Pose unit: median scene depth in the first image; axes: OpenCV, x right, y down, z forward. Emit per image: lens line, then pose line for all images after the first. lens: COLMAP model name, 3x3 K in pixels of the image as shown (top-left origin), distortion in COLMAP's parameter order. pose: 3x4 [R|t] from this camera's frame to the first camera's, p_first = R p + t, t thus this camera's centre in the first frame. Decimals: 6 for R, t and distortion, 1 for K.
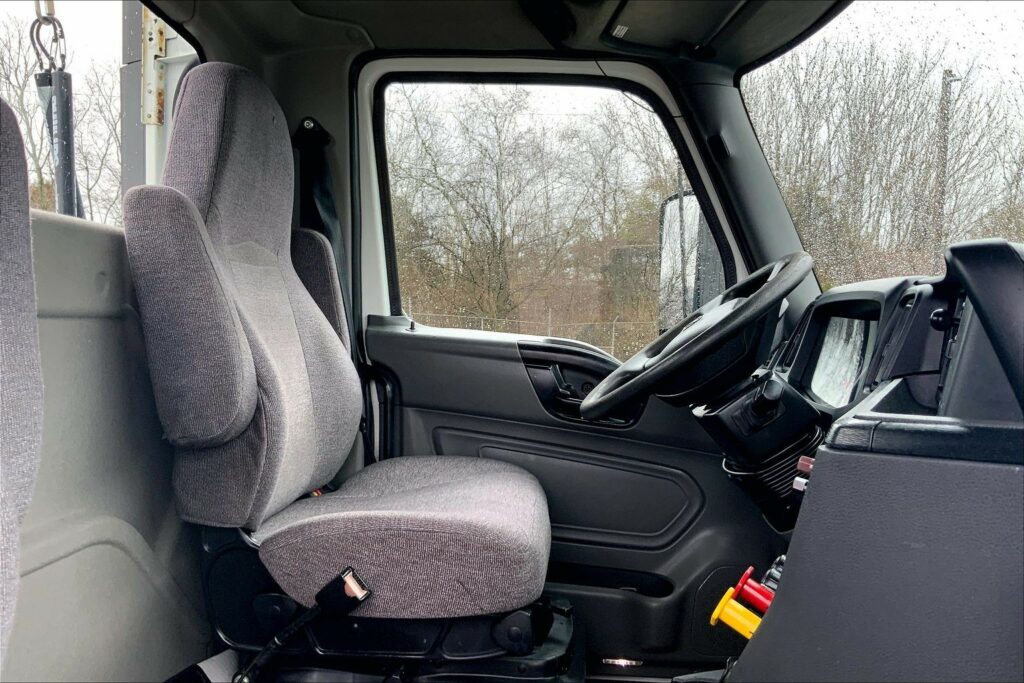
lens RADIAL K [[844.0, 0, 510.1], [0, 844.0, 355.8], [0, 0, 1]] dist [0.031291, -0.073286]
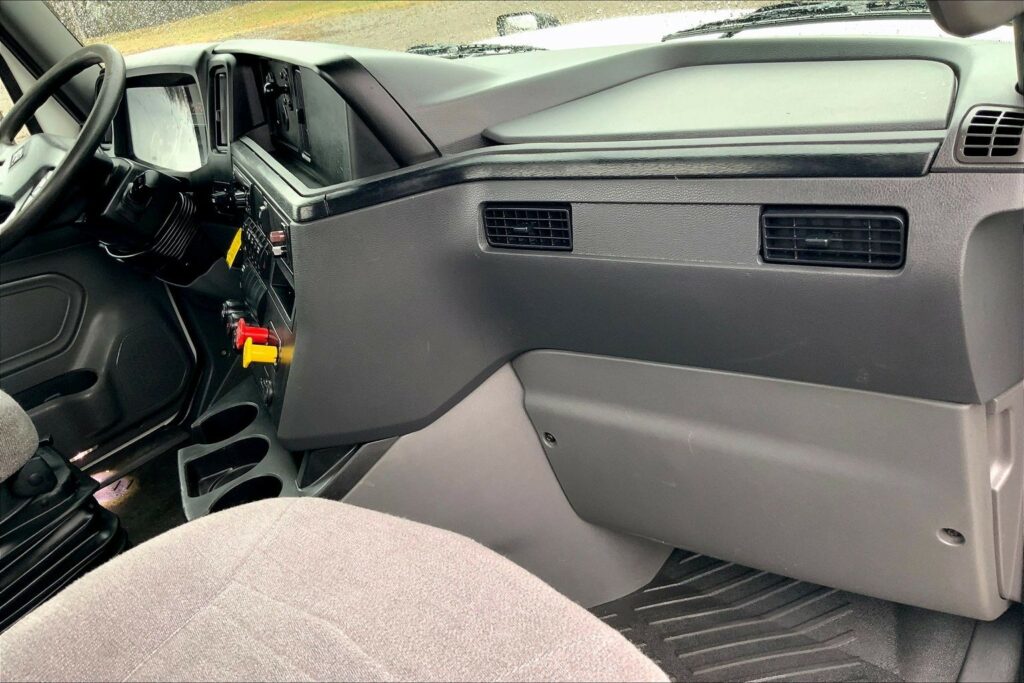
lens RADIAL K [[844.0, 0, 510.1], [0, 844.0, 355.8], [0, 0, 1]] dist [0.031291, -0.073286]
pose [[0.592174, -0.499673, 0.632184, -0.172140], [0.252779, 0.860121, 0.443052, -0.094889], [-0.765136, -0.102561, 0.635648, -0.098072]]
